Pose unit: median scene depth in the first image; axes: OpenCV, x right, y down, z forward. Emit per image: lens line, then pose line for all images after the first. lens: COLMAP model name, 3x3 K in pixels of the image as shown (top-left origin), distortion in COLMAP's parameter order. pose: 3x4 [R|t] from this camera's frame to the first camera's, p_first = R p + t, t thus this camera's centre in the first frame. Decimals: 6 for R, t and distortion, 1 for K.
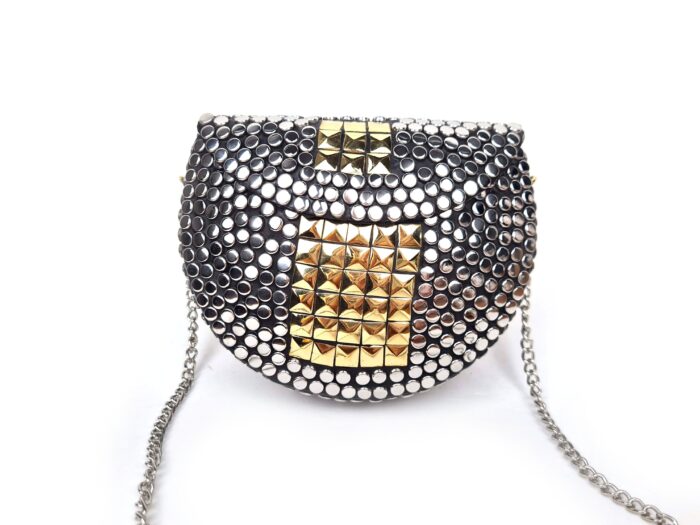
lens RADIAL K [[609.1, 0, 350.0], [0, 609.1, 262.5], [0, 0, 1]] dist [0.006245, 0.002479]
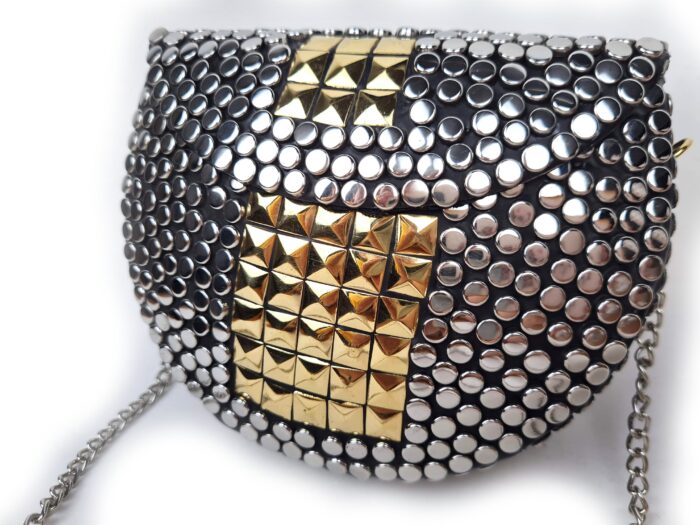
lens RADIAL K [[584.5, 0, 350.0], [0, 584.5, 262.5], [0, 0, 1]] dist [-0.011207, -0.010738]
pose [[0.942284, 0.108432, -0.316770, 0.213146], [-0.077048, 0.990939, 0.110012, -0.072257], [0.325829, -0.079256, 0.942101, 0.435253]]
